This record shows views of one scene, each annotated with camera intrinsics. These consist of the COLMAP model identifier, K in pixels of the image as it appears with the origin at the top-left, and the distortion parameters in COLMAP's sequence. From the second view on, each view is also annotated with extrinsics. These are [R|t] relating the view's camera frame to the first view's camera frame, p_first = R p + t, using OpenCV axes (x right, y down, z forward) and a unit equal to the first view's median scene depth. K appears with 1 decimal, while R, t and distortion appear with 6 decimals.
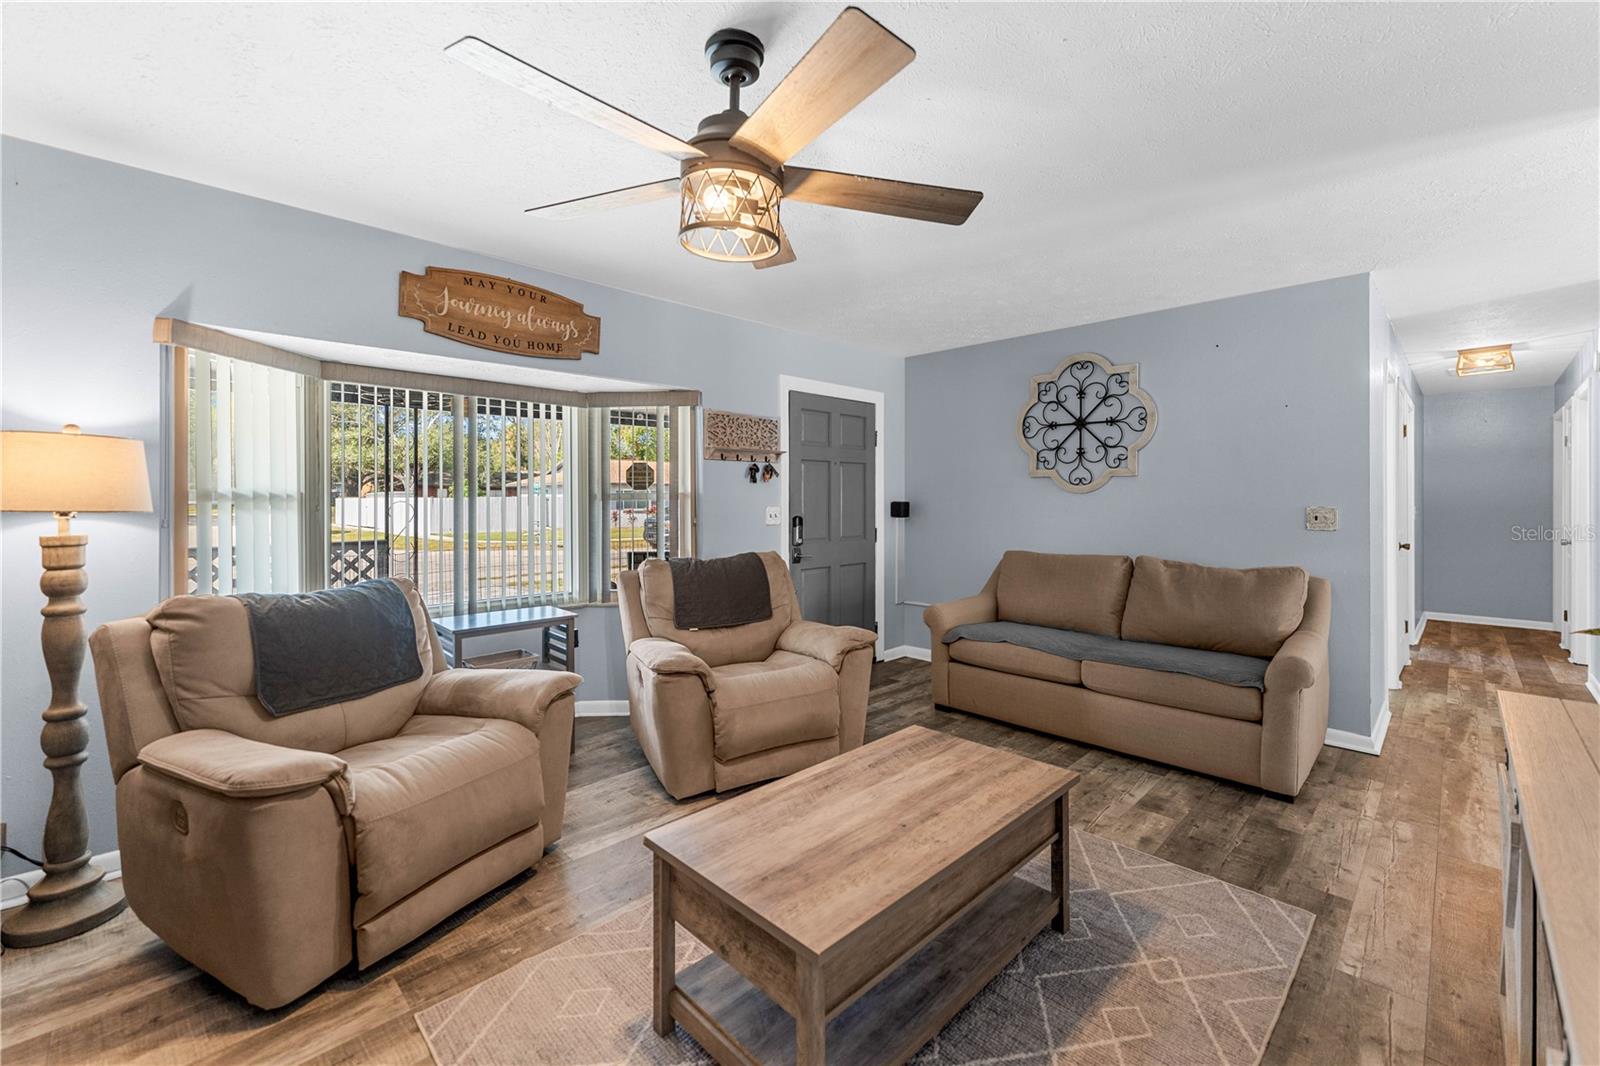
lens RADIAL K [[644.1, 0, 825.6], [0, 644.1, 508.6], [0, 0, 1]] dist [0.001605, -0.001054]
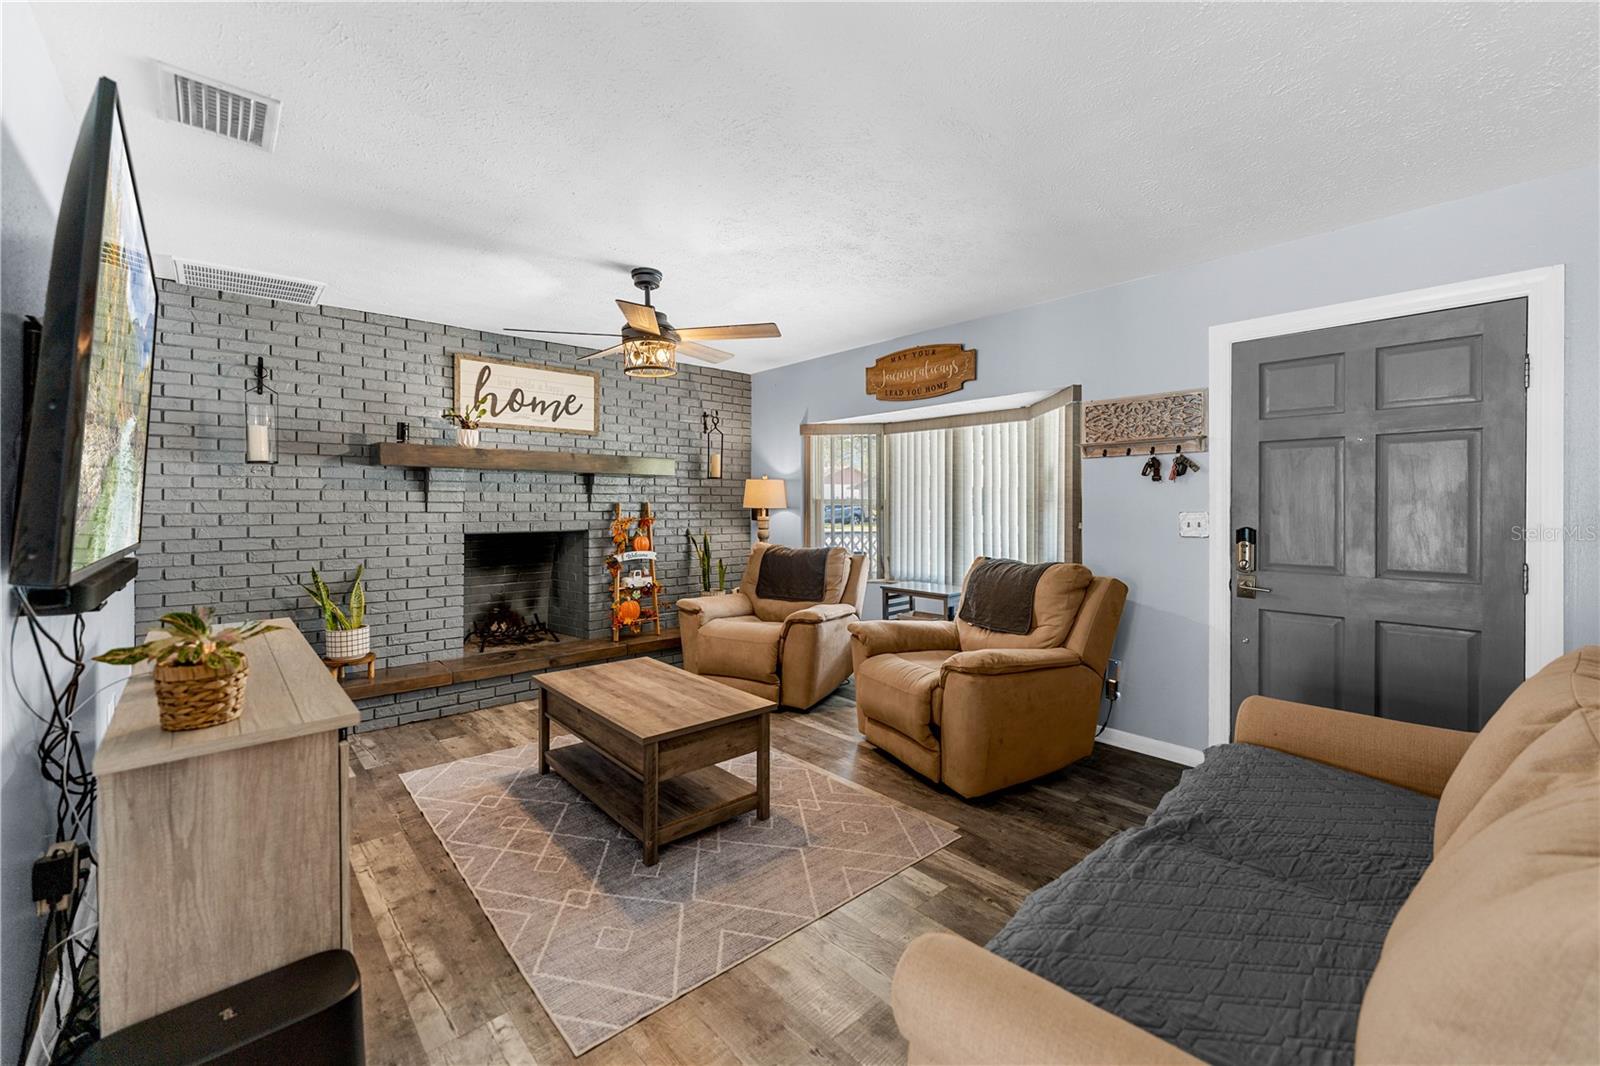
lens RADIAL K [[644.1, 0, 791.3], [0, 644.1, 511.4], [0, 0, 1]] dist [0.001605, -0.001054]
pose [[-0.061250, 0.014778, -0.998013, 1.245082], [-0.011082, 0.999819, 0.015485, -0.018777], [0.998061, 0.012009, -0.061075, 1.078090]]
